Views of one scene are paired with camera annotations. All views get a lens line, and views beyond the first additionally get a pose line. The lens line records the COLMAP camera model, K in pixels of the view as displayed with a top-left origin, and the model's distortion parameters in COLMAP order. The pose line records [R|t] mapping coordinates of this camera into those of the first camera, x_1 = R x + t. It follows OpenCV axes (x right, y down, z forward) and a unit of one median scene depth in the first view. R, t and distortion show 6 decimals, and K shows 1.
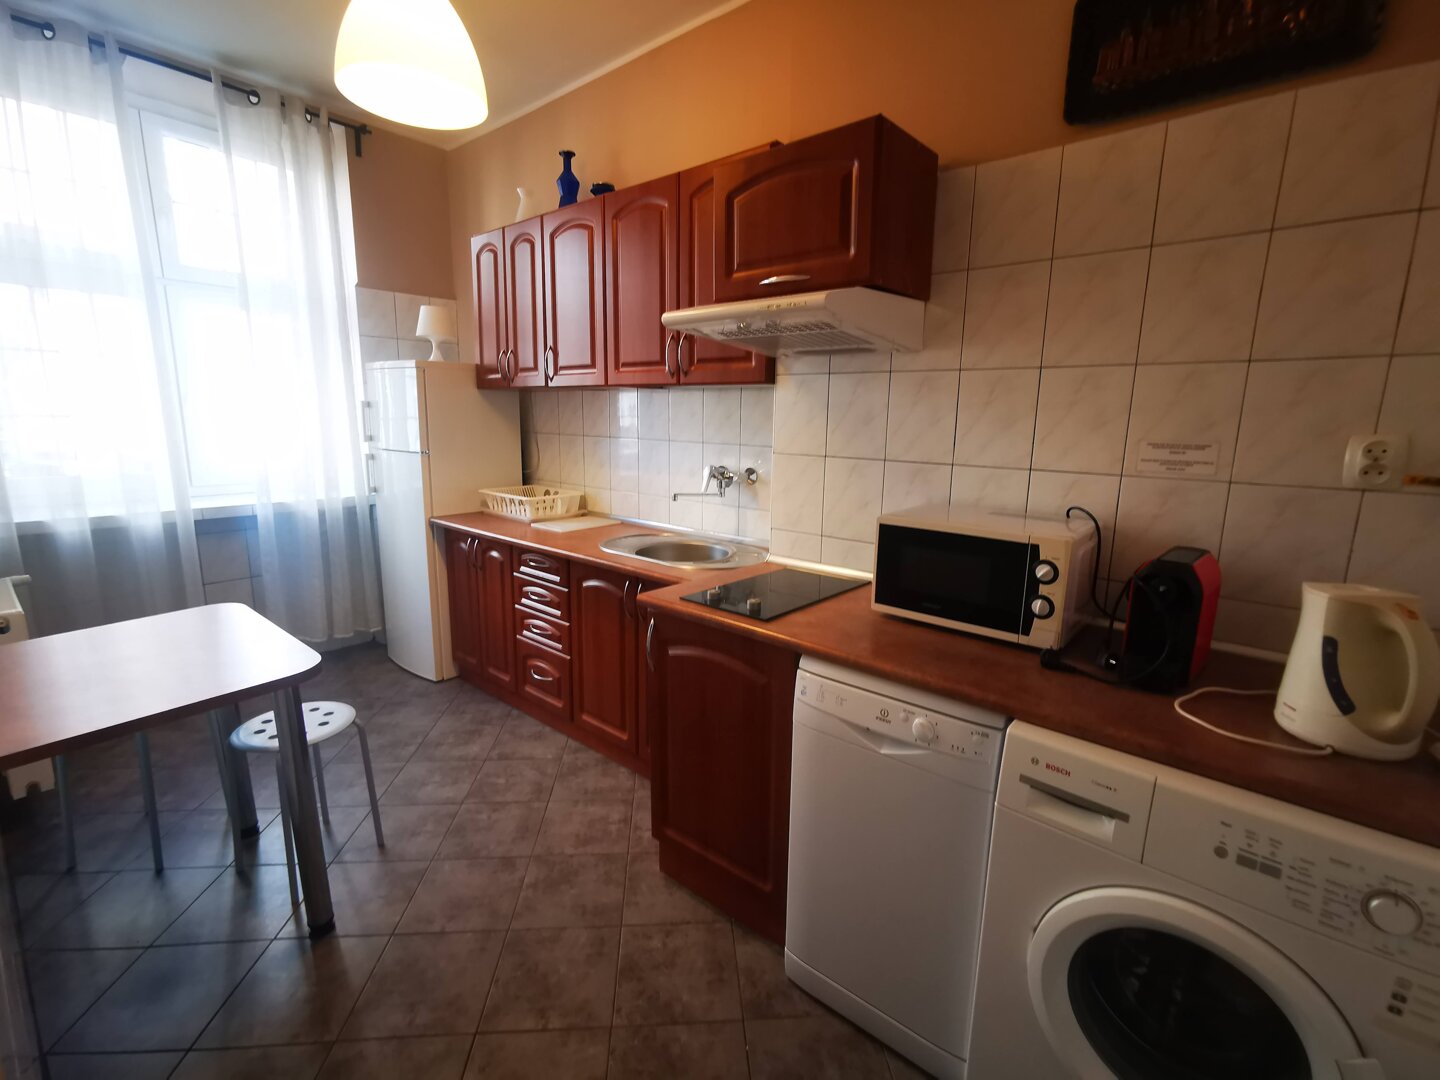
lens RADIAL K [[667.5, 0, 717.2], [0, 667.5, 537.7], [0, 0, 1]] dist [-0.012013, 0.014269]
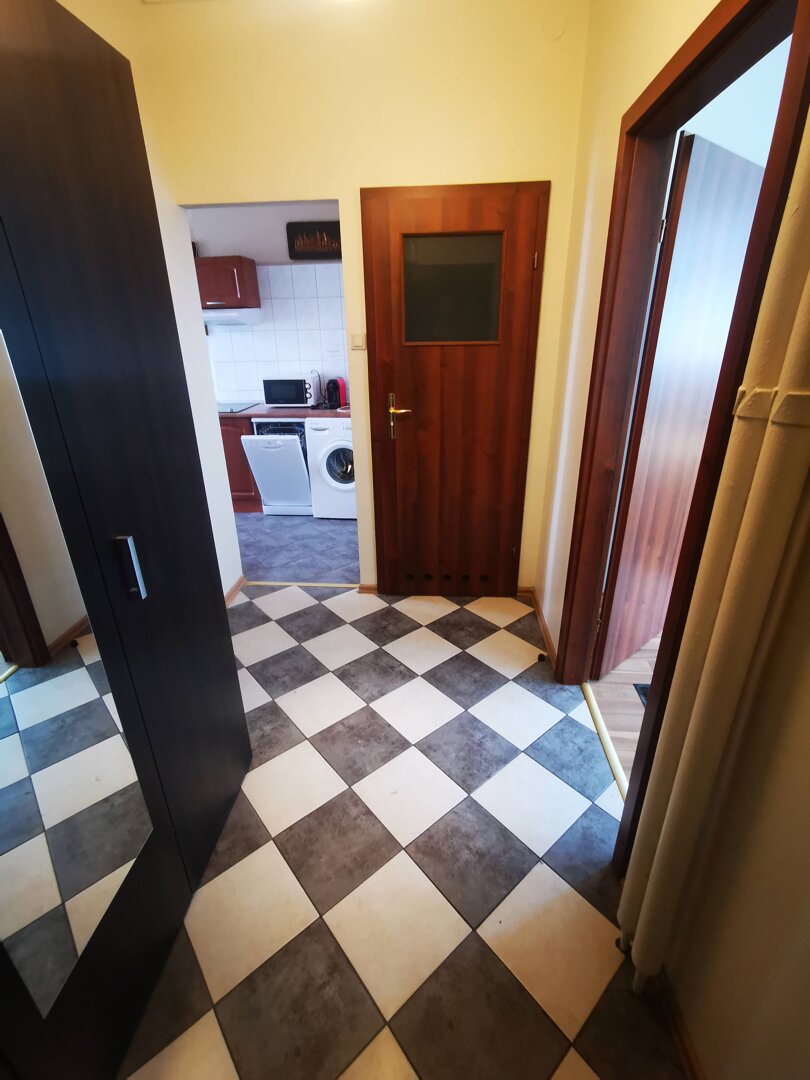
lens RADIAL K [[500.6, 0, 405.0], [0, 500.6, 540.0], [0, 0, 1]] dist [-0.012013, 0.014269]
pose [[0.811275, -0.256480, 0.525405, -0.792083], [0.141421, 0.958043, 0.249307, 0.250608], [-0.567303, -0.127954, 0.813508, -1.764966]]
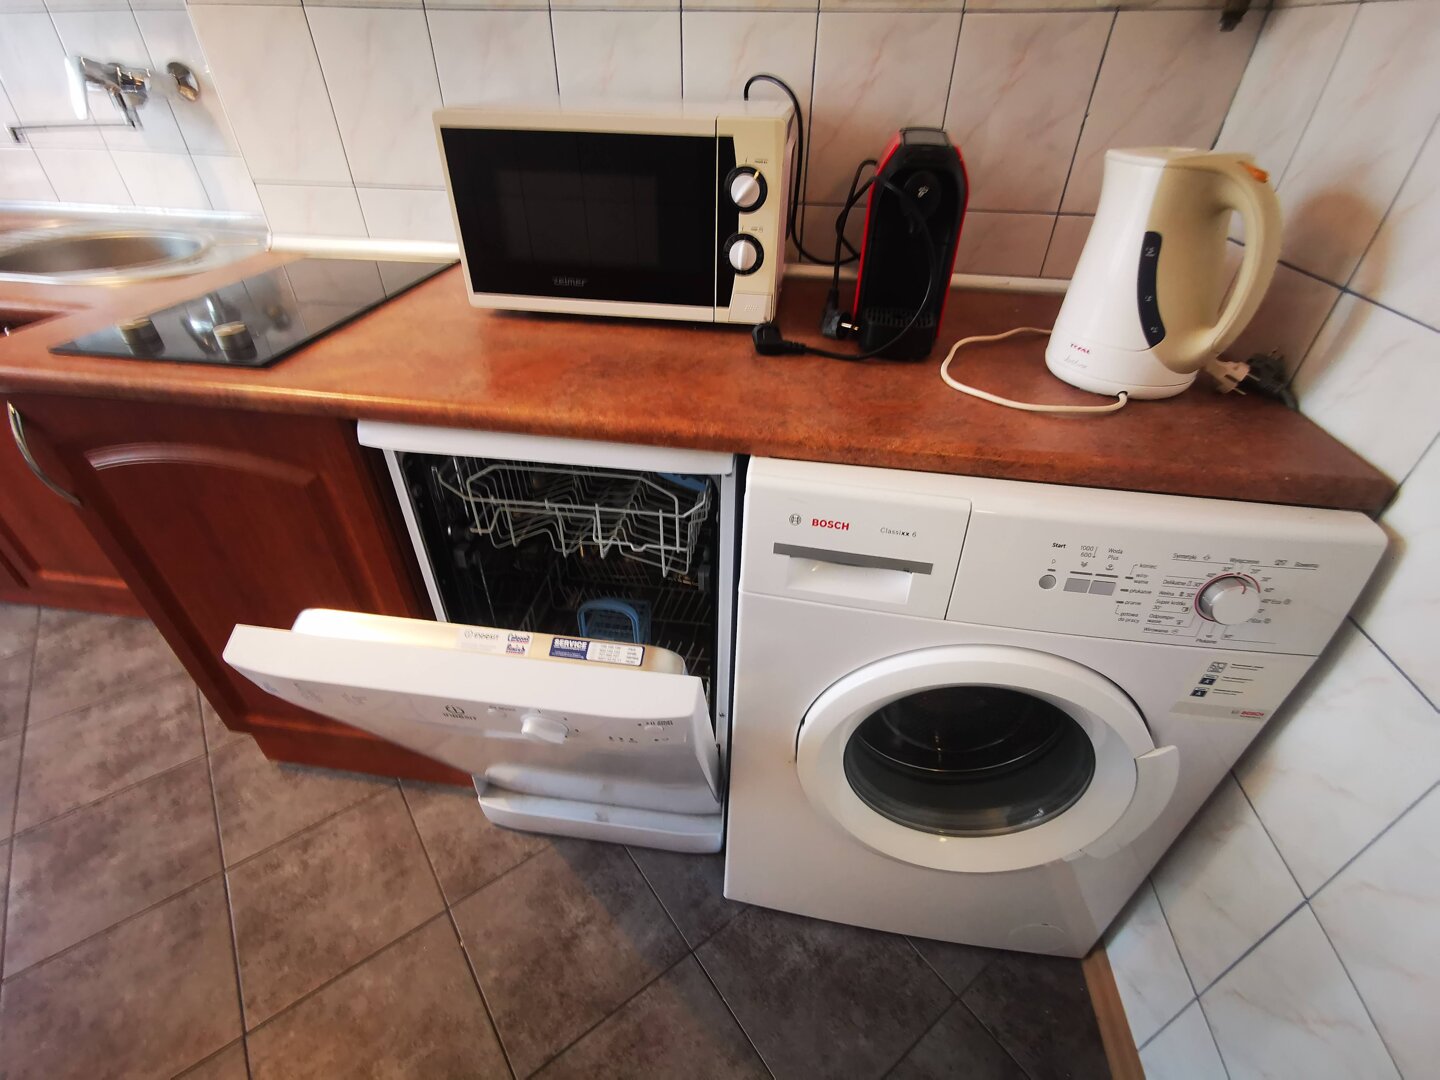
lens RADIAL K [[667.5, 0, 717.2], [0, 667.5, 537.7], [0, 0, 1]] dist [-0.012013, 0.014269]
pose [[0.845341, -0.320463, 0.427436, 0.111091], [0.101685, 0.881995, 0.460157, 0.045569], [-0.524460, -0.345526, 0.778173, 0.413769]]
